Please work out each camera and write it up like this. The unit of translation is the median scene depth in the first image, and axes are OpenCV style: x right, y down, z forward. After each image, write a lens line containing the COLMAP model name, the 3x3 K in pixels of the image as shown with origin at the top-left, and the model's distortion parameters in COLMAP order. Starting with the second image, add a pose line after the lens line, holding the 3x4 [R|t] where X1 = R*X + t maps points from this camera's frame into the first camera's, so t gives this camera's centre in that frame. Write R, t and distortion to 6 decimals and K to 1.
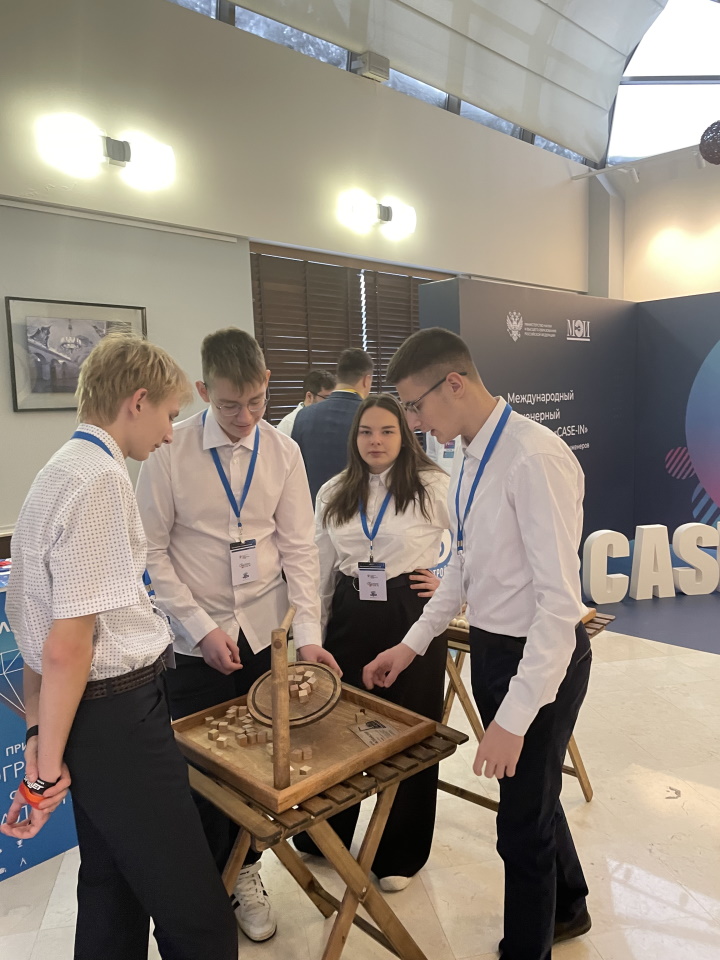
lens RADIAL K [[730.5, 0, 358.3], [0, 730.5, 475.7], [0, 0, 1]] dist [0.038085, -0.001017]
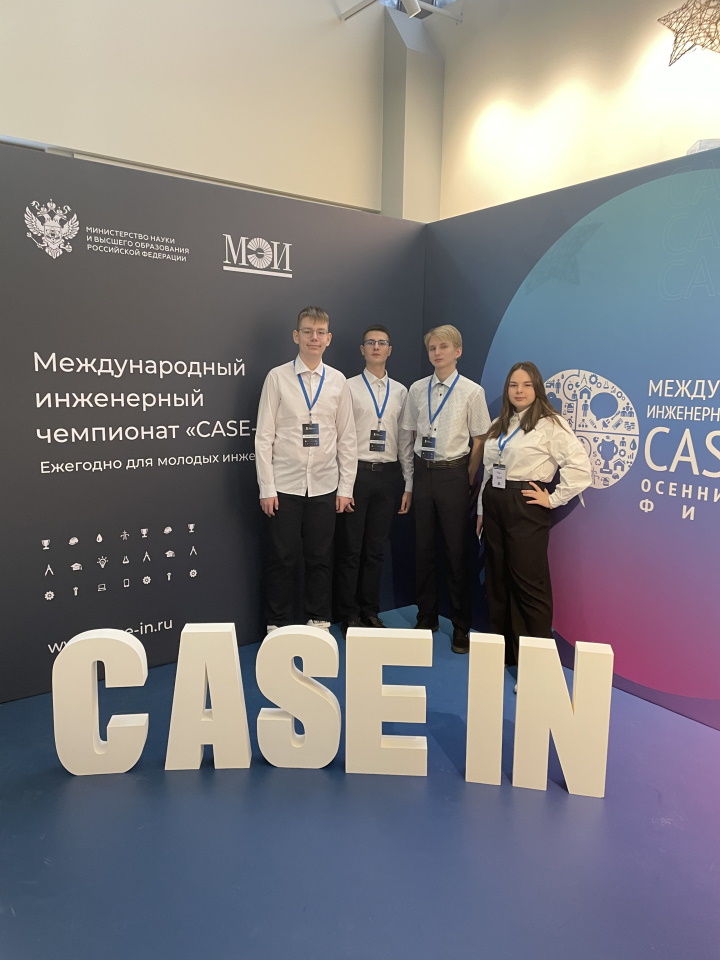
lens RADIAL K [[730.5, 0, 361.5], [0, 730.5, 479.4], [0, 0, 1]] dist [0.038085, -0.001017]
pose [[0.990845, 0.066220, -0.117646, 0.492416], [-0.062069, 0.997325, 0.038605, -0.052211], [0.119888, -0.030950, 0.992305, 0.455671]]
